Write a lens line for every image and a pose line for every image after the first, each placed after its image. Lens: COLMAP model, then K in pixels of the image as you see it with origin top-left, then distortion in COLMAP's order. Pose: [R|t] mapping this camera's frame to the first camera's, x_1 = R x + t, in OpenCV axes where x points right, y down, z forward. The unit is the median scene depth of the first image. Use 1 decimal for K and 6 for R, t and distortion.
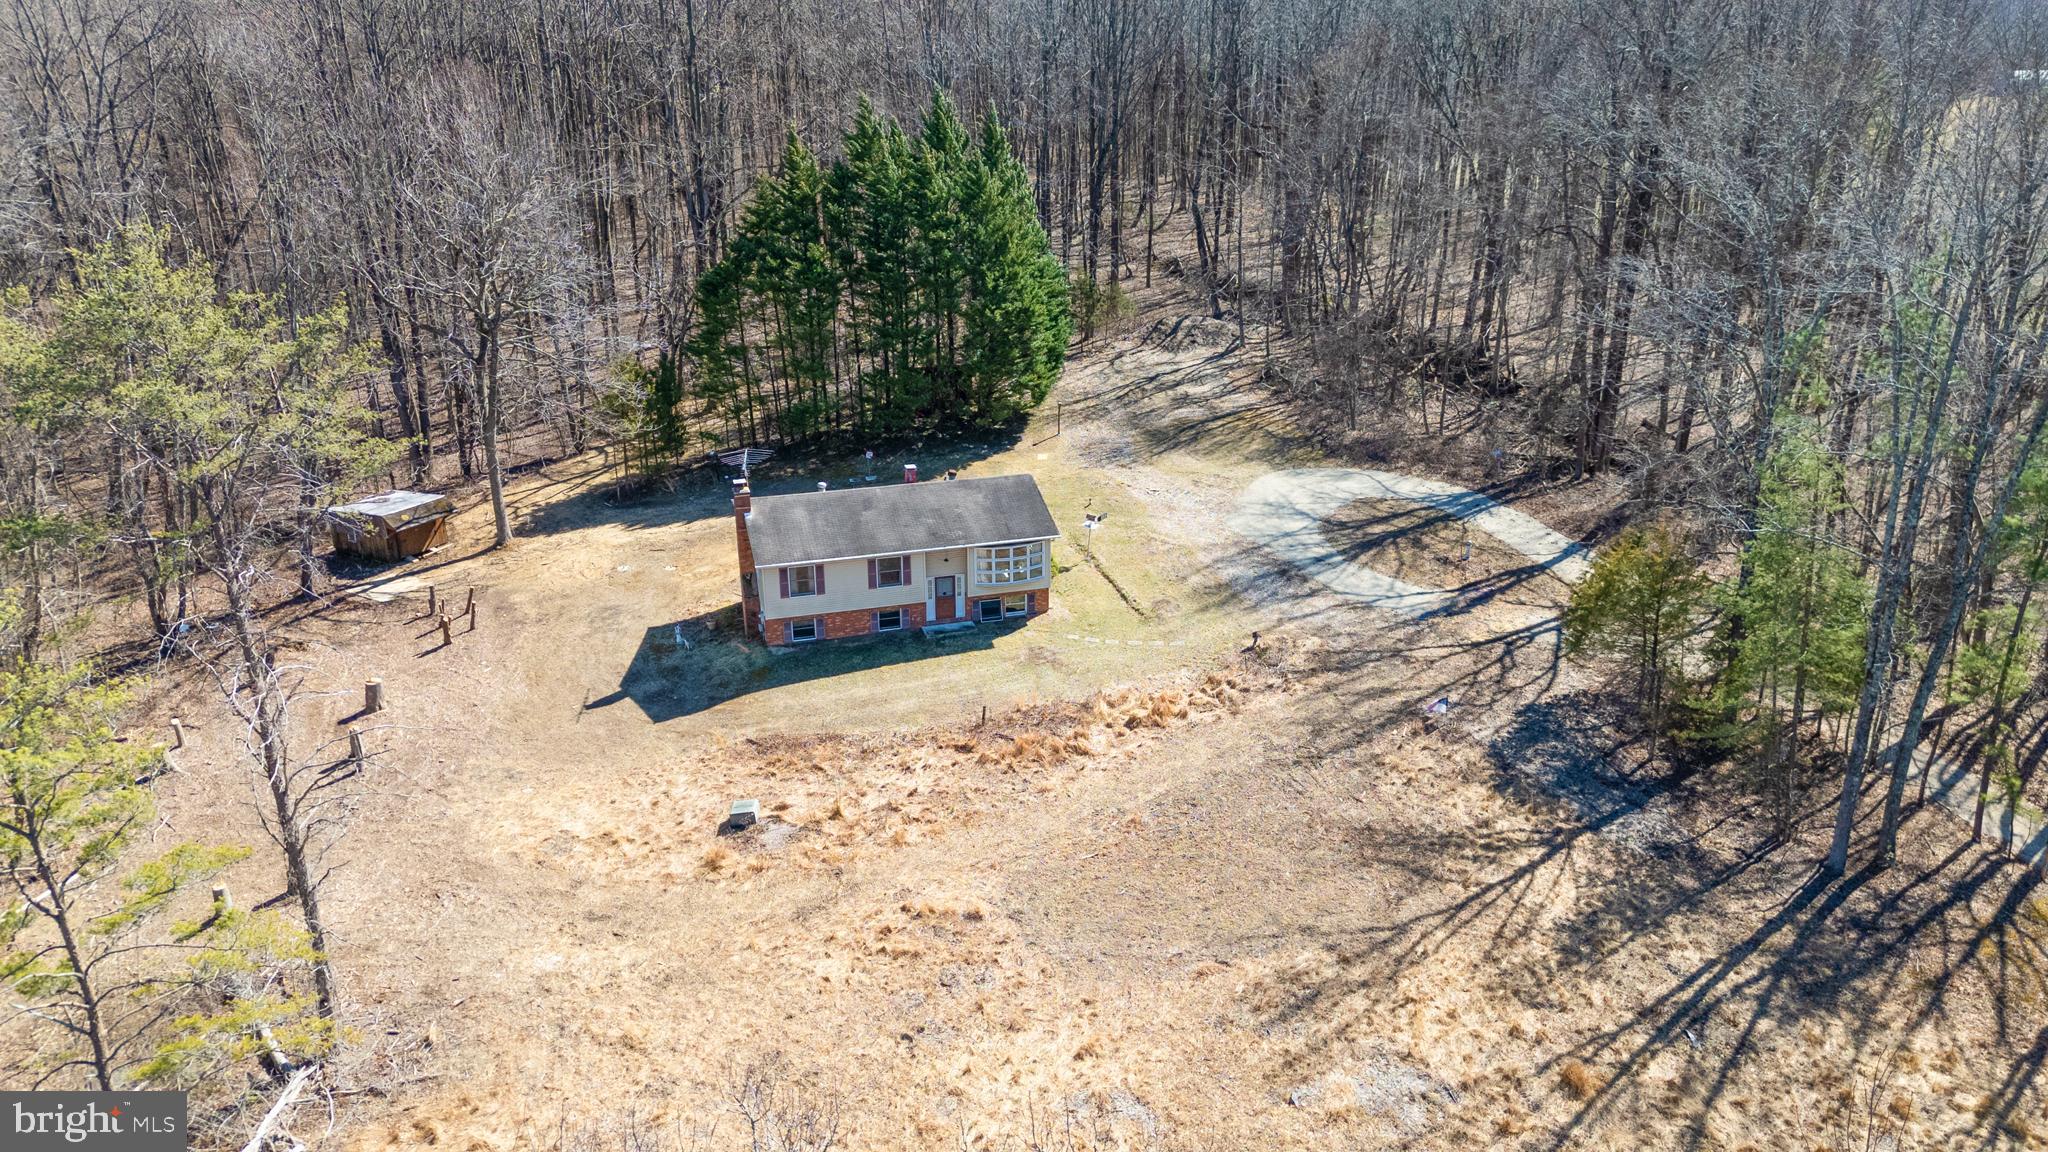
lens RADIAL K [[1503.5, 0, 1030.6], [0, 1503.5, 569.9], [0, 0, 1]] dist [0.010288, 0.002844]
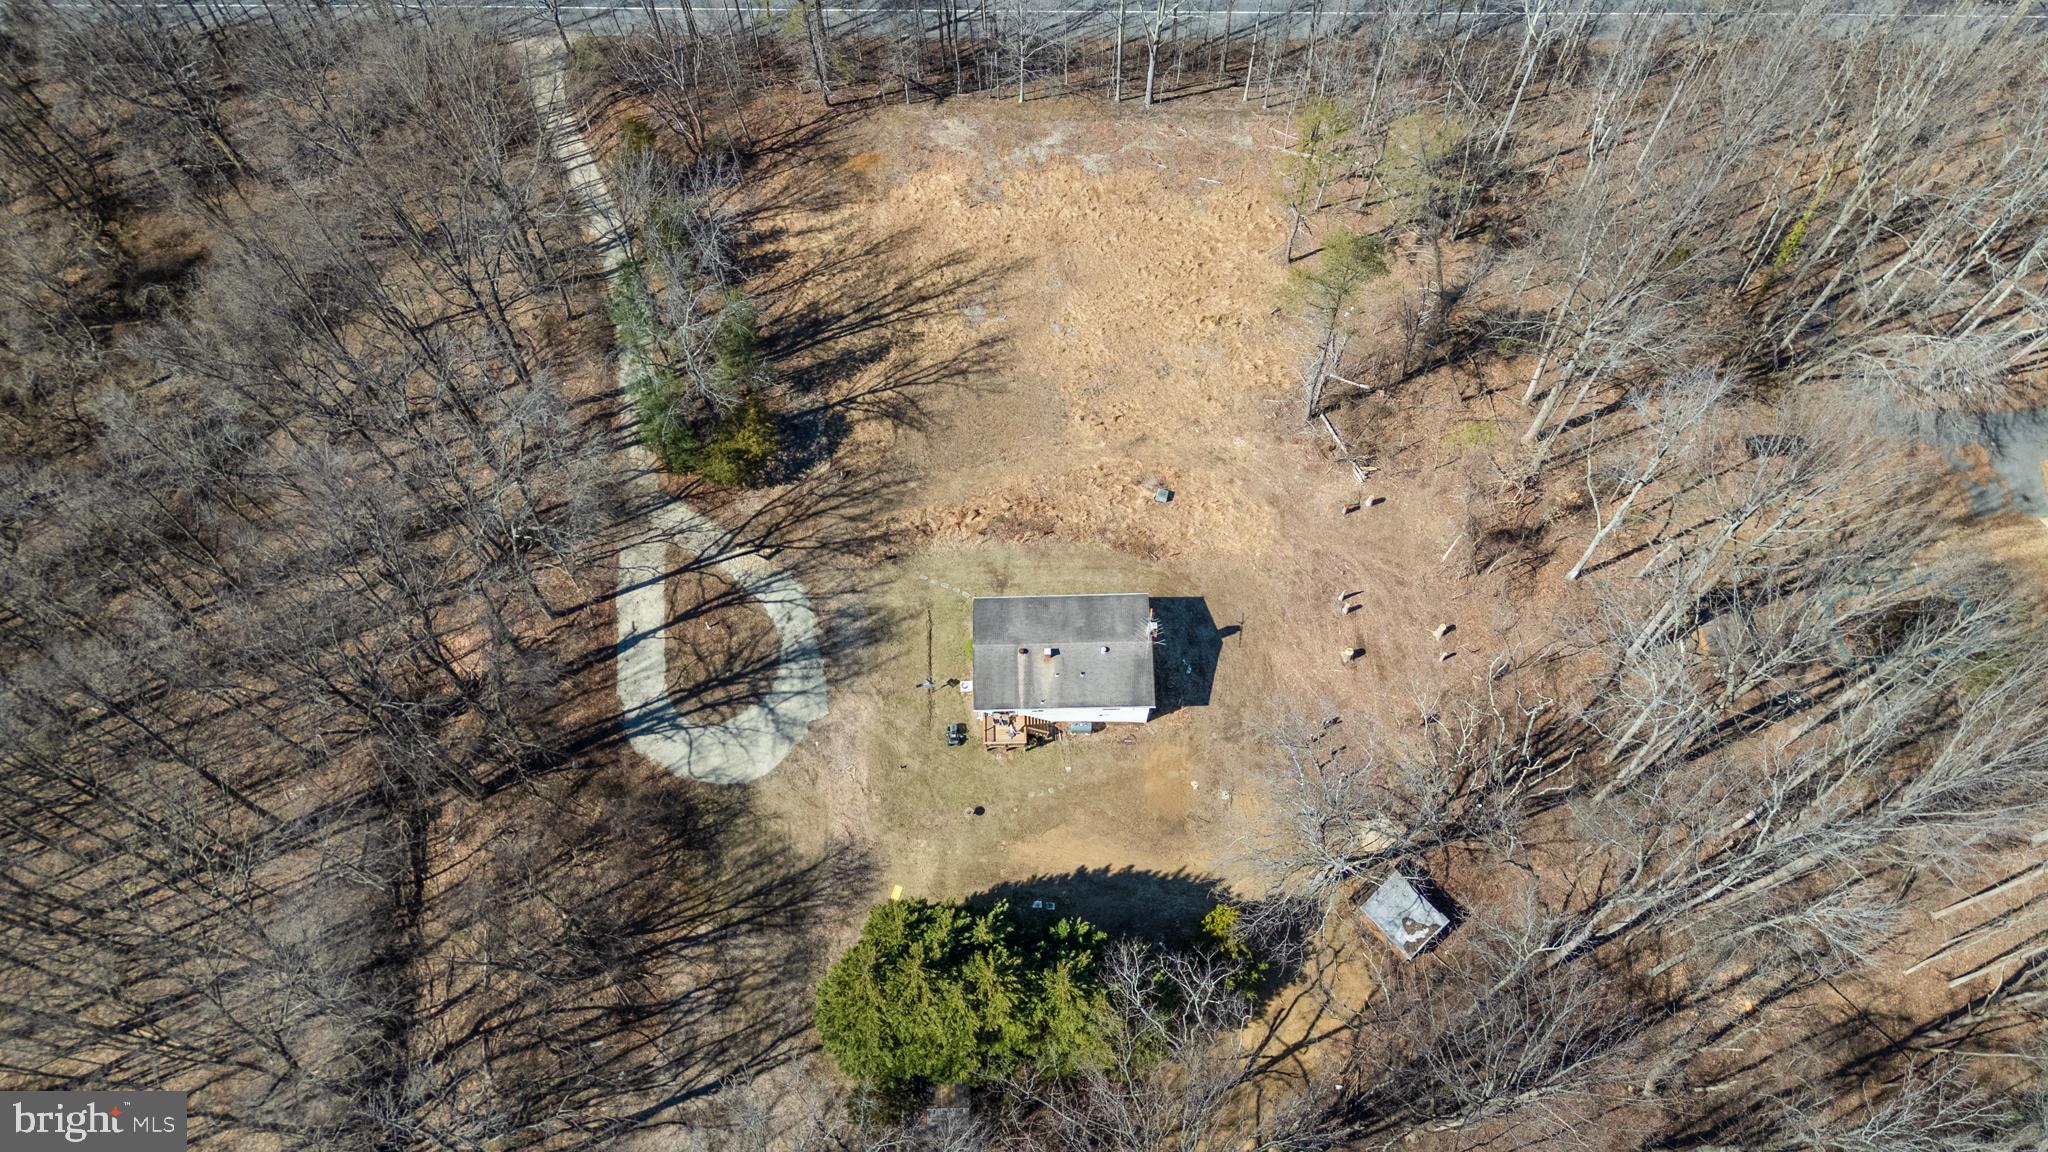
lens RADIAL K [[1503.5, 0, 1030.6], [0, 1503.5, 569.9], [0, 0, 1]] dist [0.010288, 0.002844]
pose [[-0.966383, -0.233062, 0.108568, -0.216473], [0.096313, 0.063369, 0.993332, -1.734696], [-0.238388, 0.970395, -0.038792, 1.001979]]
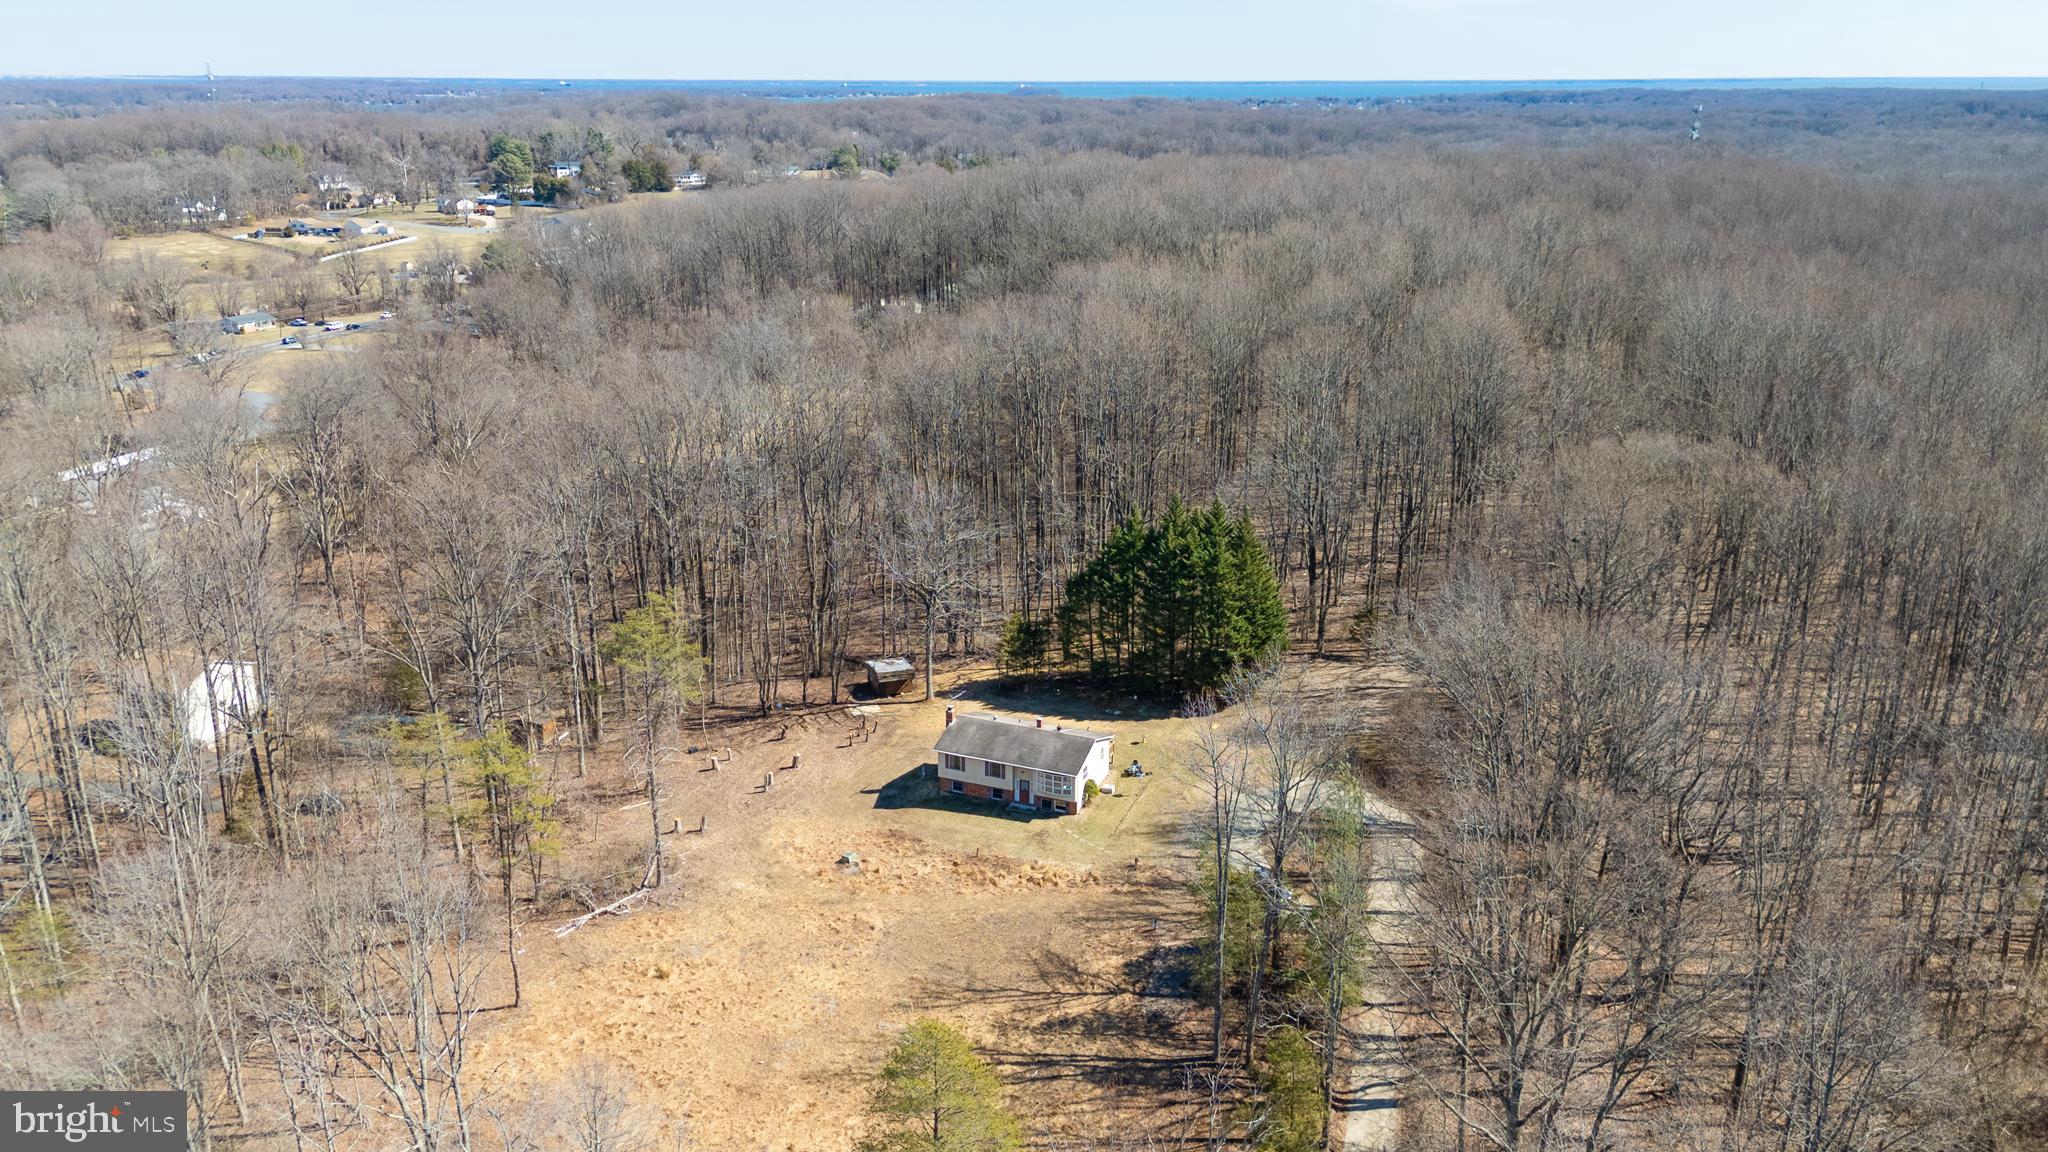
lens RADIAL K [[1503.5, 0, 1030.6], [0, 1503.5, 569.9], [0, 0, 1]] dist [0.010288, 0.002844]
pose [[0.780865, 0.194342, -0.593701, 1.044600], [-0.227131, 0.973659, 0.019983, -0.299667], [0.581946, 0.119244, 0.804438, -0.588063]]
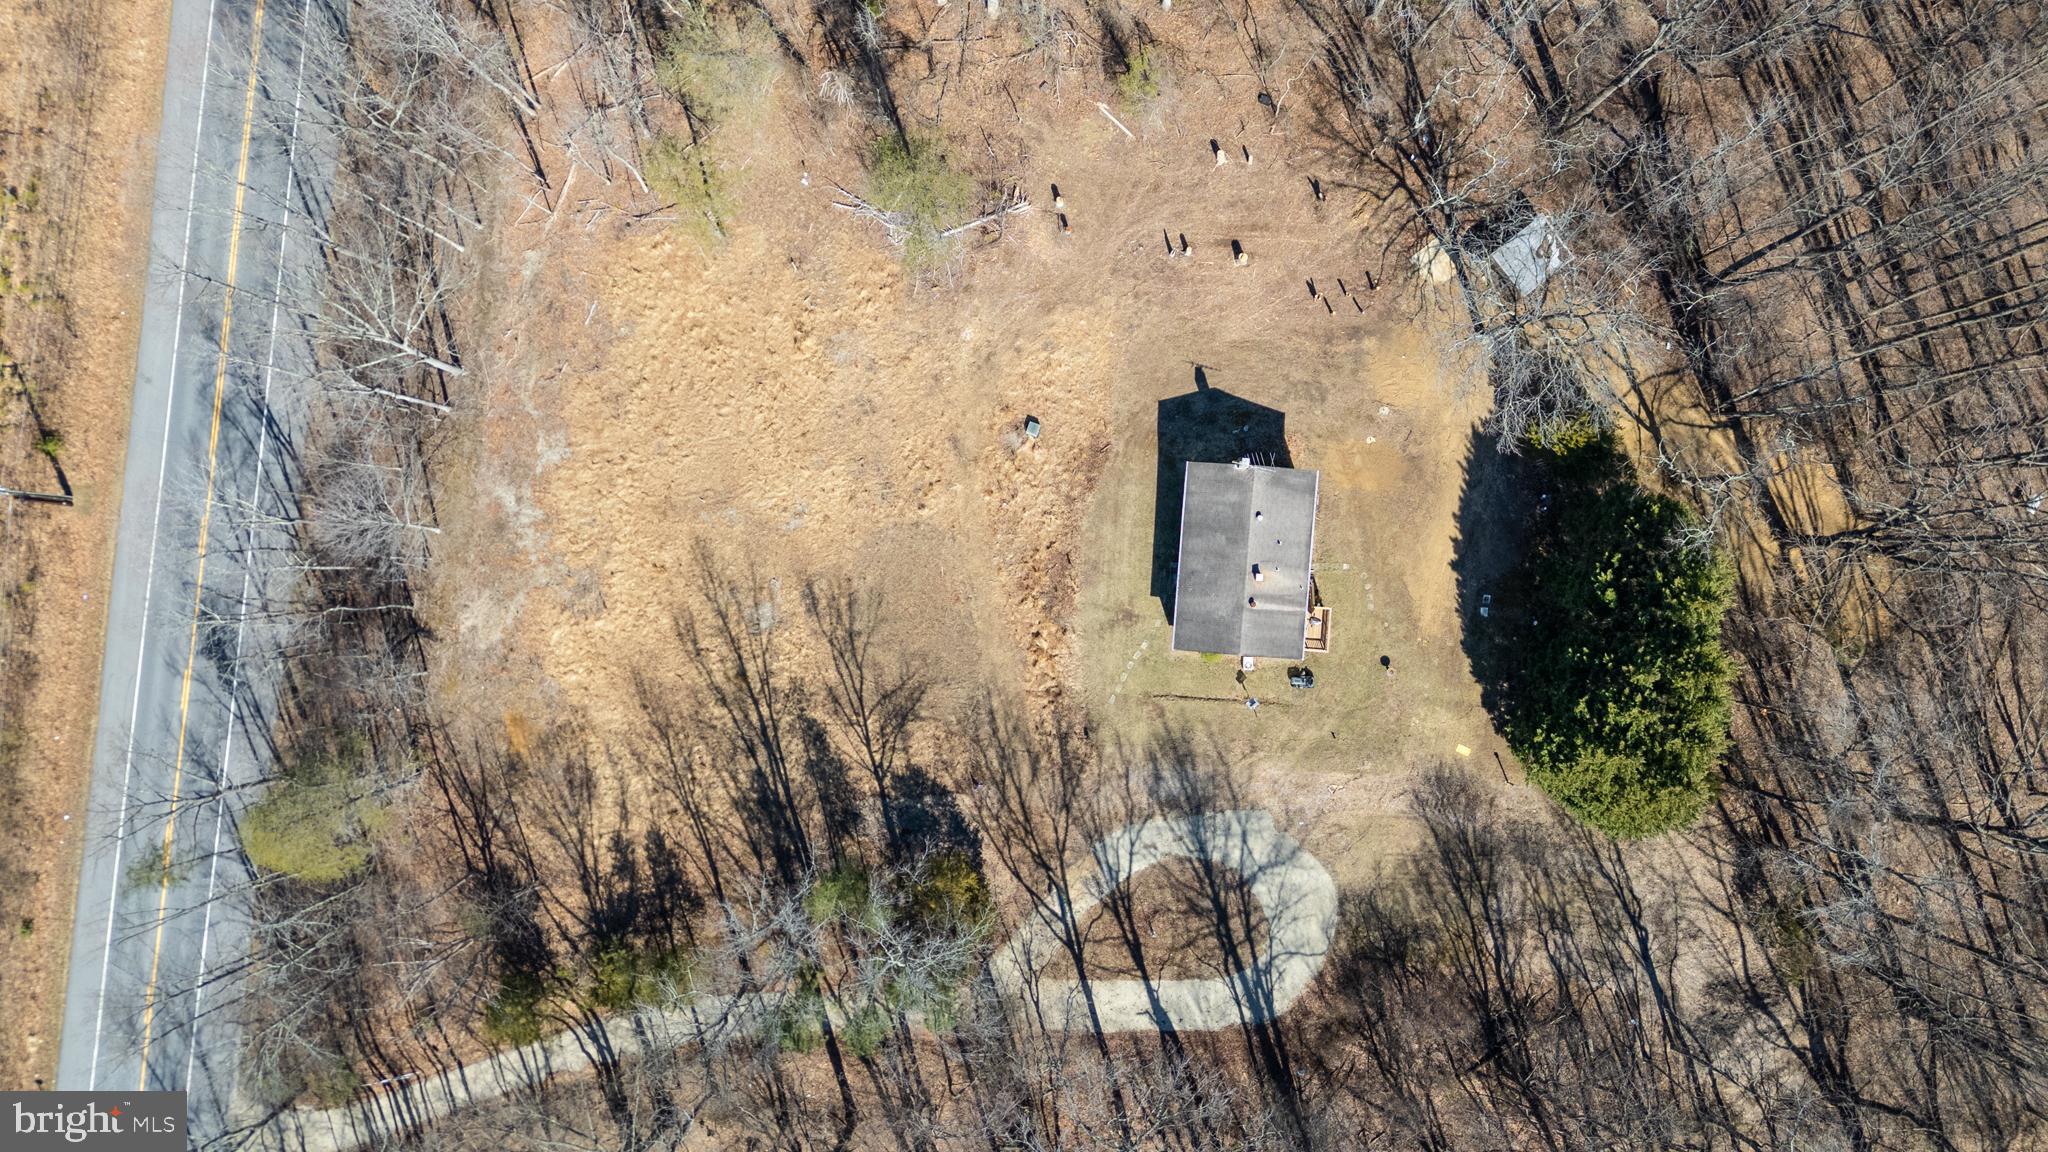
lens RADIAL K [[1503.5, 0, 1030.6], [0, 1503.5, 569.9], [0, 0, 1]] dist [0.010288, 0.002844]
pose [[-0.349017, 0.937010, -0.014158, 0.022824], [-0.339210, -0.112236, 0.933991, -1.461531], [0.873570, 0.330781, 0.357016, 0.249860]]
